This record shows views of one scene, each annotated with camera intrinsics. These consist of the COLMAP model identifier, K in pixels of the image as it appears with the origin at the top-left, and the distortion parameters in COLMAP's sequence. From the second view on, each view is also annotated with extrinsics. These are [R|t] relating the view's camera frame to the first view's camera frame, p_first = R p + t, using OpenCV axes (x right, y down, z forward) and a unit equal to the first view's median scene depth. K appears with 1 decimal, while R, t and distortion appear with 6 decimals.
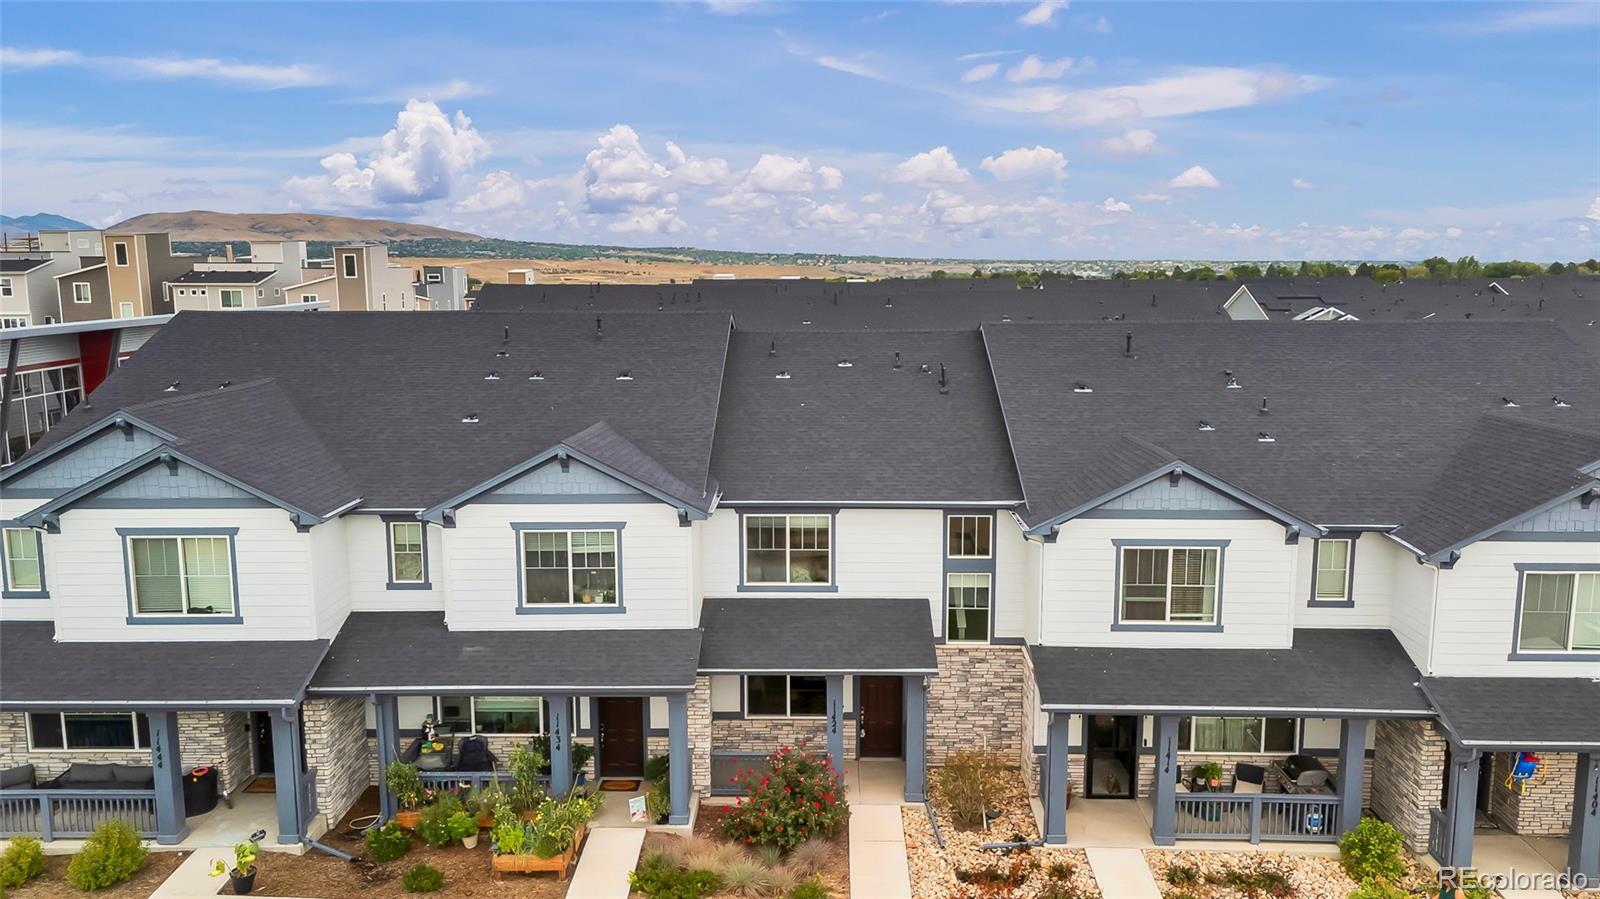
lens RADIAL K [[1183.4, 0, 800.0], [0, 1183.4, 449.5], [0, 0, 1]] dist [0.078523, -0.069137]
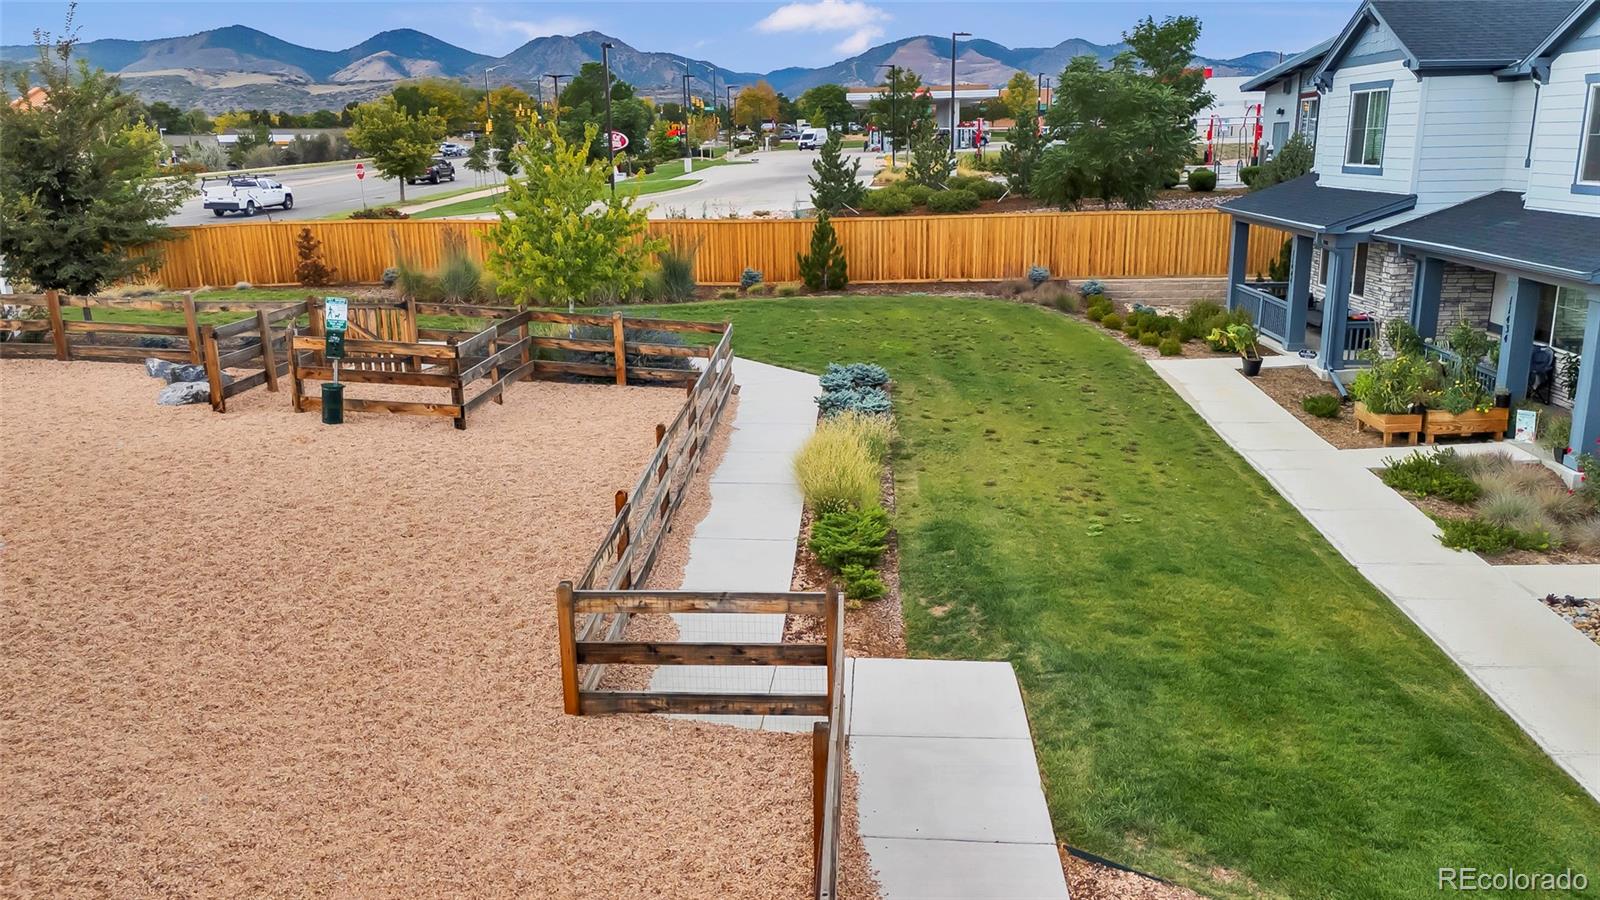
lens RADIAL K [[1179.0, 0, 800.0], [0, 1179.0, 450.0], [0, 0, 1]] dist [0.076089, -0.087258]
pose [[-0.039020, 0.258486, -0.965227, 0.623963], [-0.141270, 0.954833, 0.261413, 0.163637], [0.989202, 0.146558, -0.000742, 0.483605]]
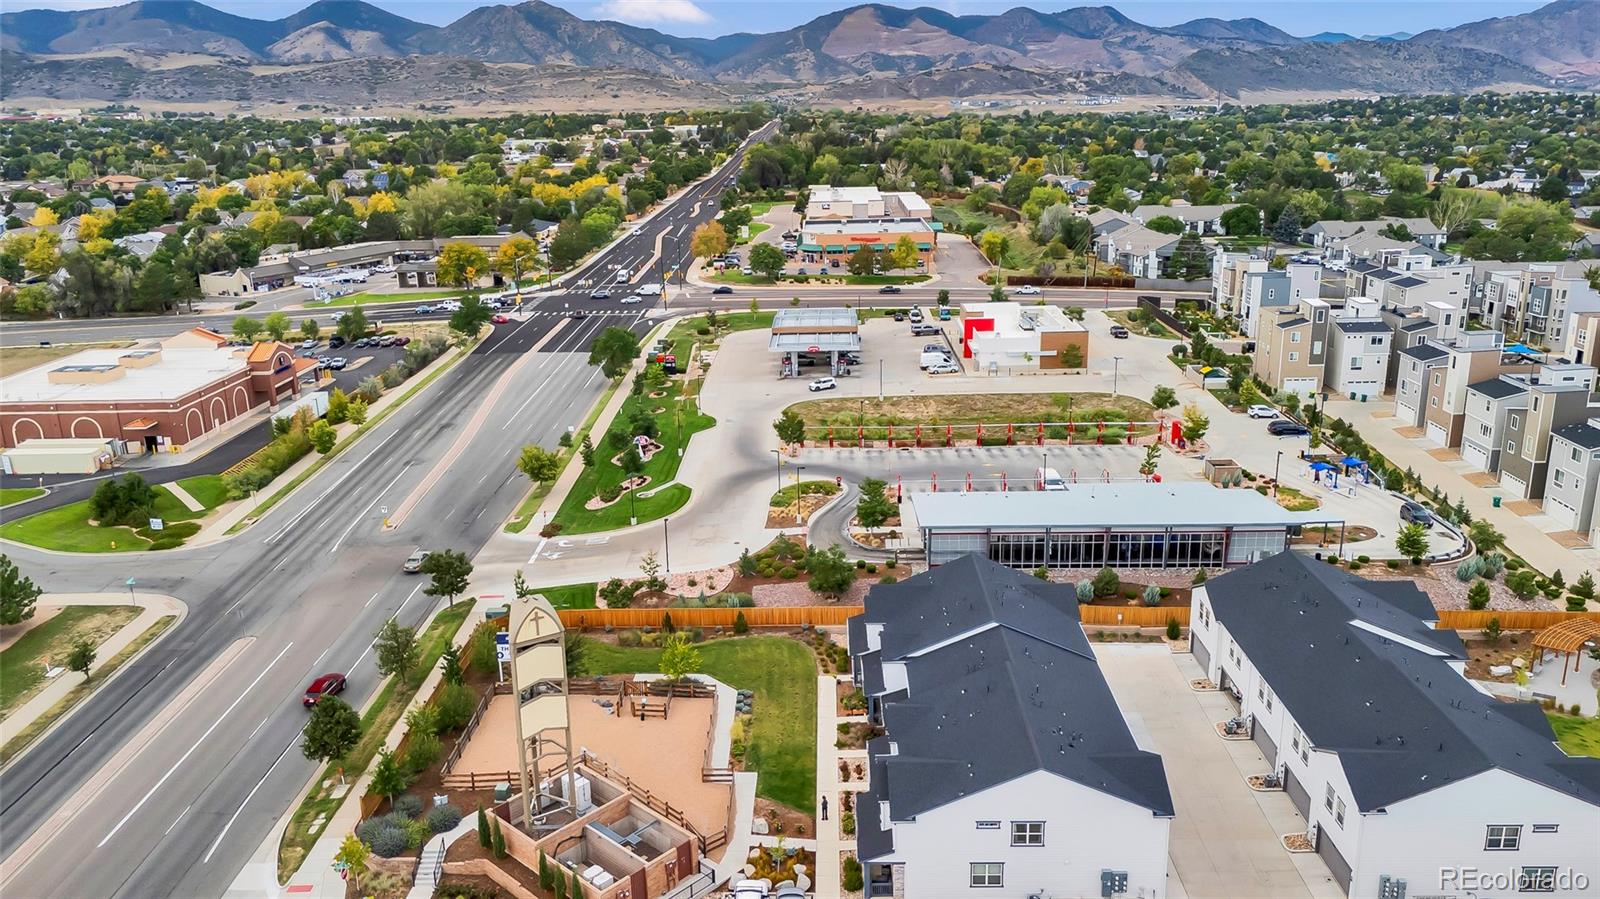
lens RADIAL K [[1179.0, 0, 800.0], [0, 1179.0, 449.5], [0, 0, 1]] dist [0.076089, -0.087258]
pose [[0.002594, 0.284726, -0.958605, 3.494656], [-0.136108, 0.949788, 0.281739, -1.694048], [0.990691, 0.129743, 0.041218, 0.428617]]
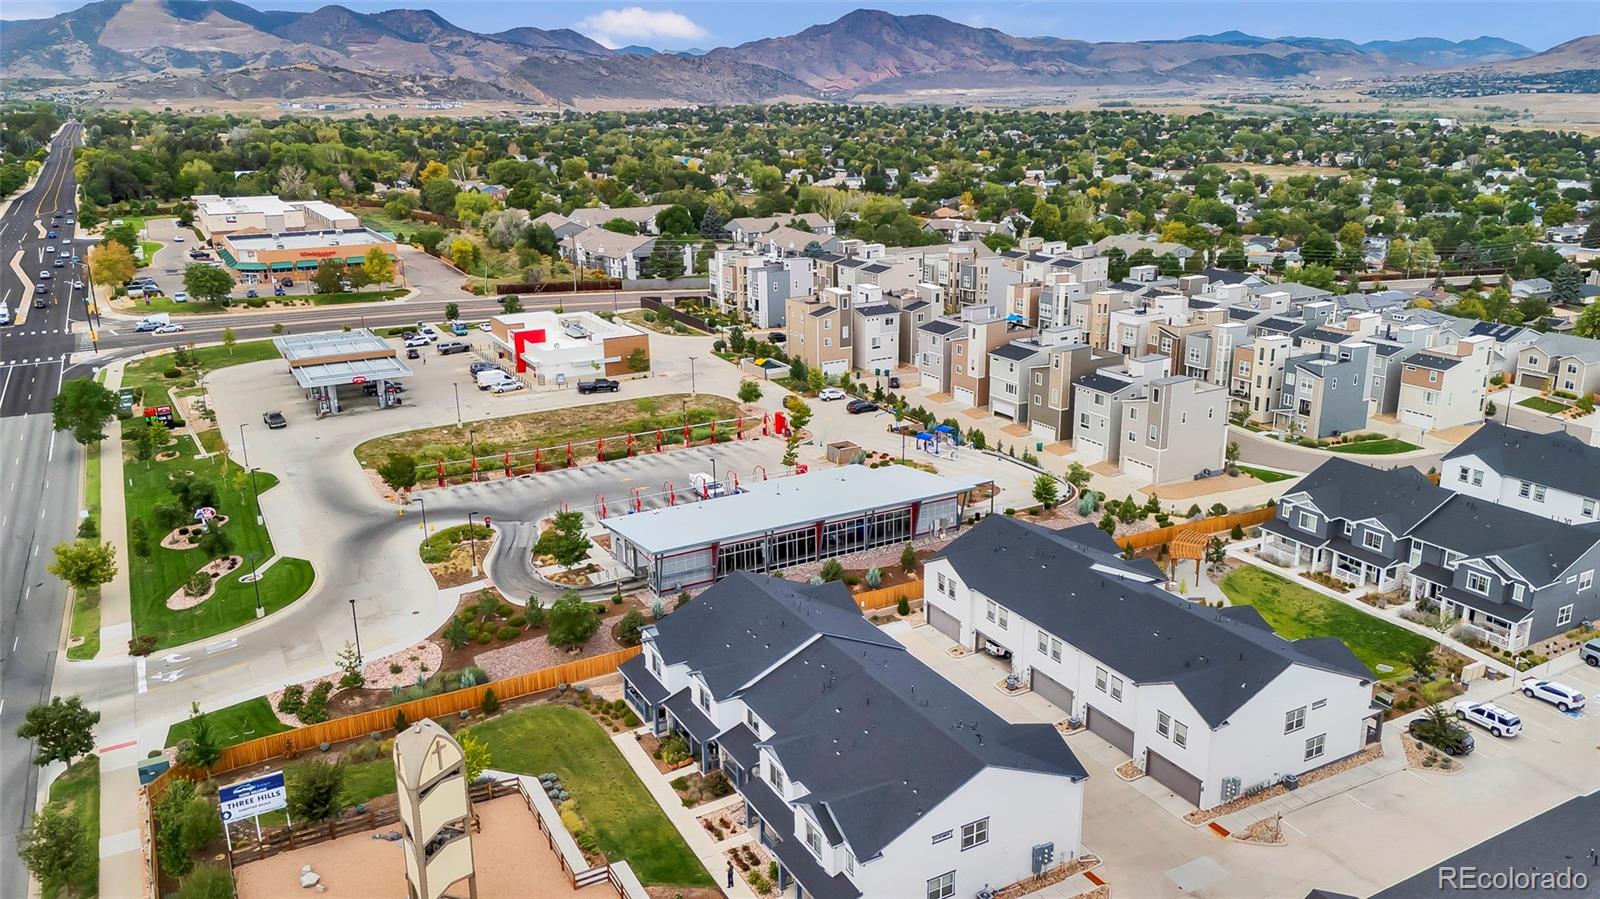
lens RADIAL K [[1179.0, 0, 800.0], [0, 1179.0, 449.5], [0, 0, 1]] dist [0.076089, -0.087258]
pose [[0.504240, 0.244298, -0.828288, 2.879685], [-0.124188, 0.969695, 0.210403, -1.503321], [0.854587, -0.003230, 0.519298, -0.715327]]
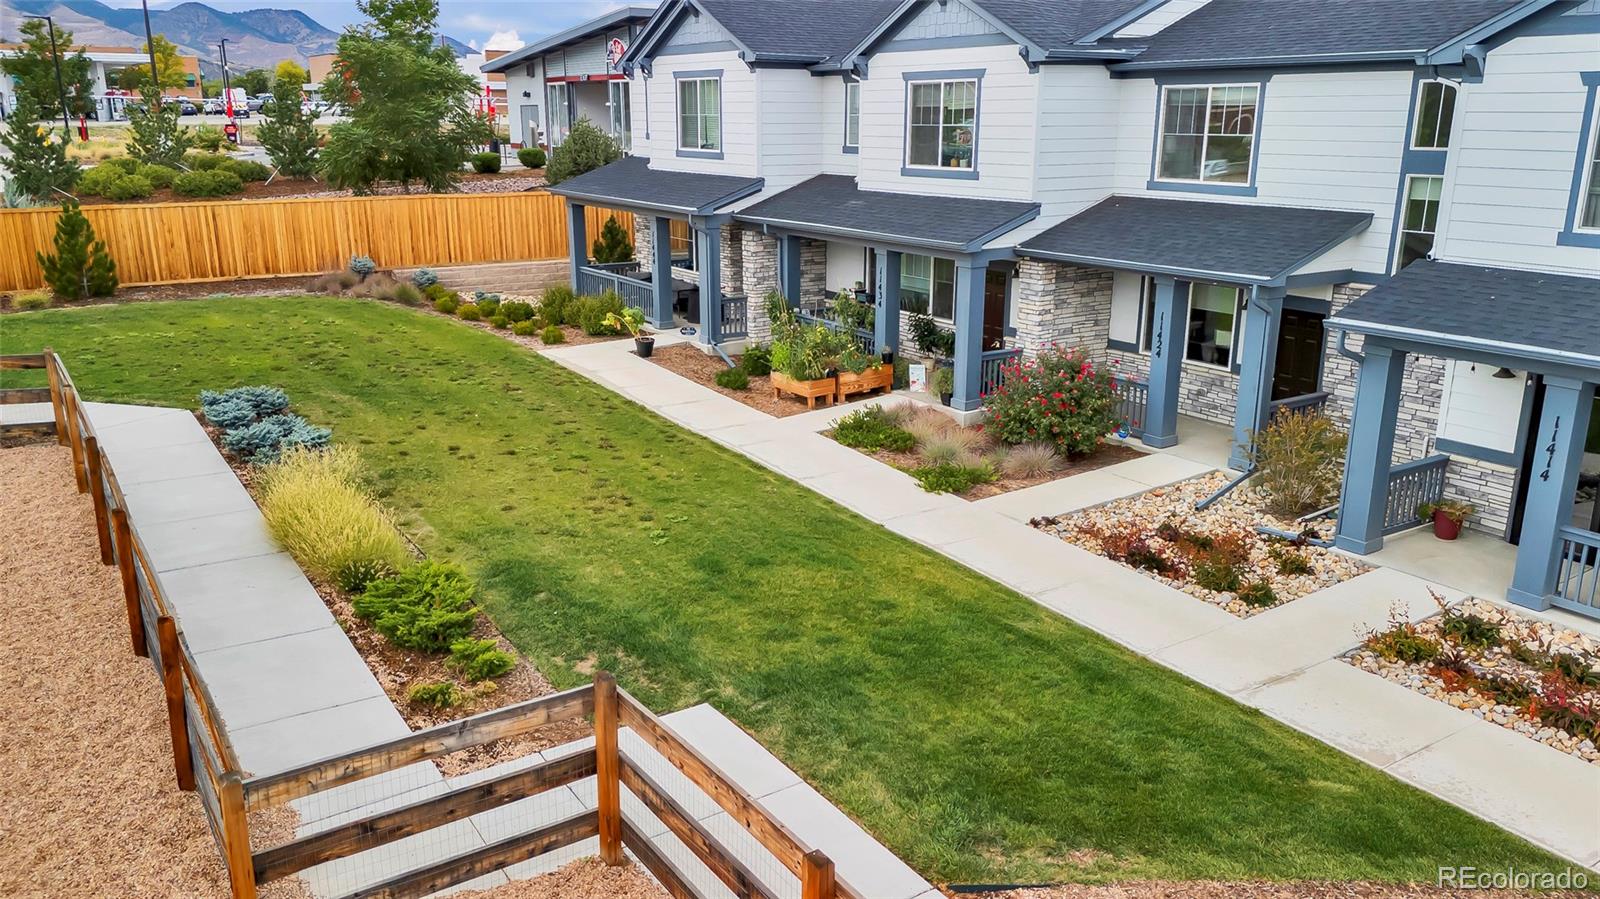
lens RADIAL K [[1183.4, 0, 800.0], [0, 1183.4, 449.5], [0, 0, 1]] dist [0.078523, -0.069137]
pose [[0.580975, 0.227907, -0.781362, 0.513039], [-0.136345, 0.973683, 0.182624, 0.186525], [0.802420, 0.000434, 0.596760, 0.346296]]
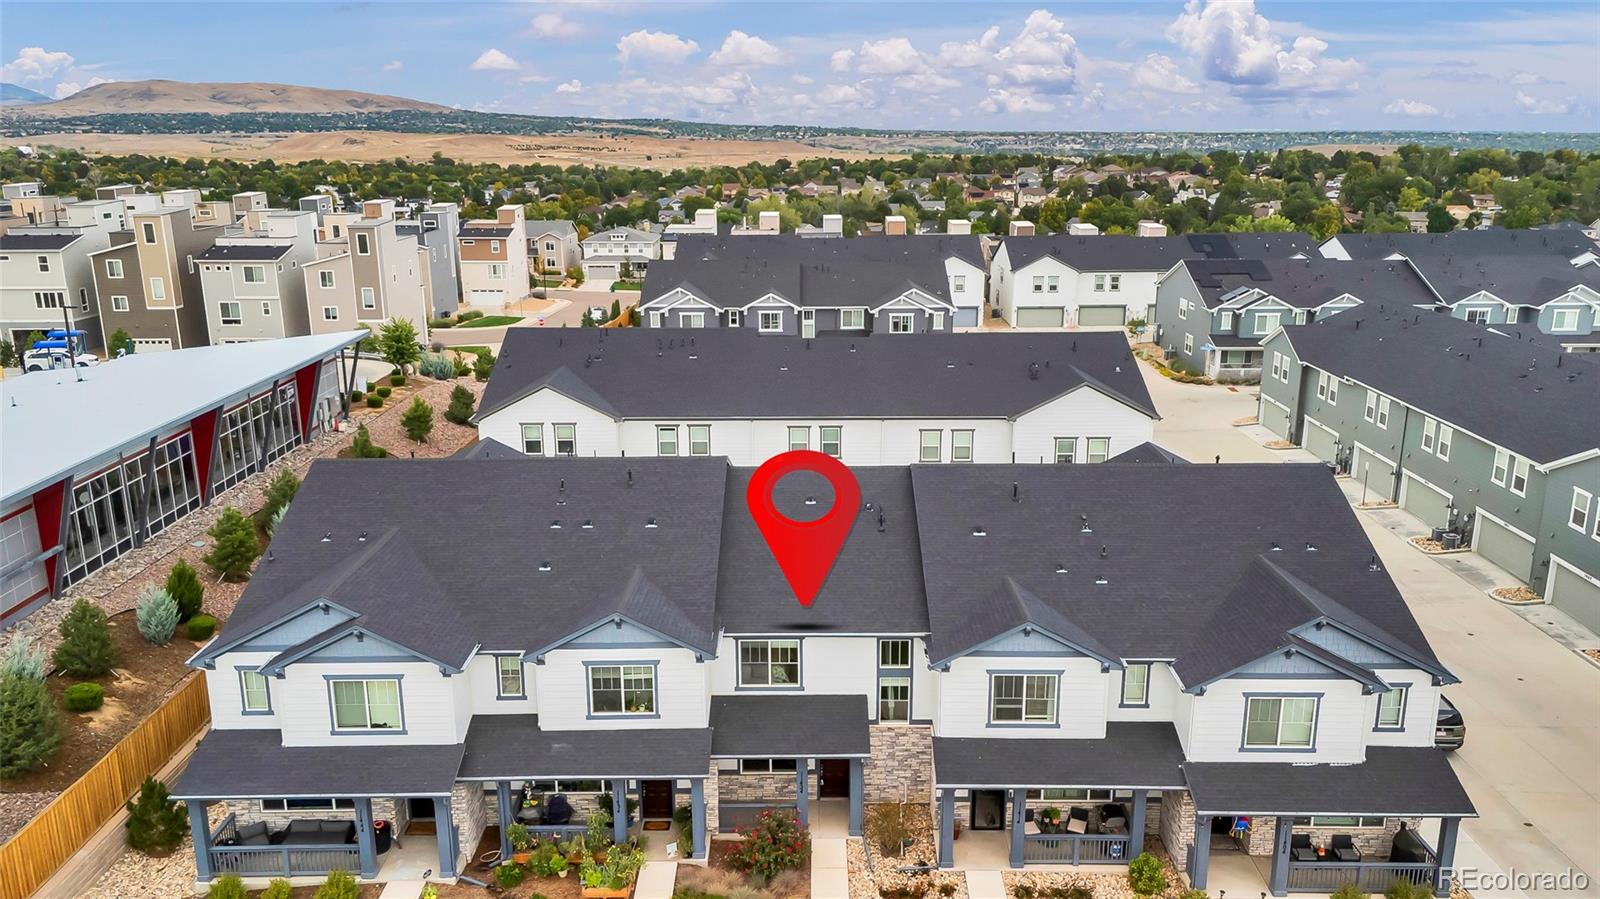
lens RADIAL K [[1183.4, 0, 800.0], [0, 1183.4, 449.5], [0, 0, 1]] dist [0.078523, -0.069137]
pose [[0.999854, -0.005314, 0.016250, 0.004868], [0.003552, 0.994298, 0.106577, -0.345504], [-0.016724, -0.106504, 0.994172, -0.433147]]
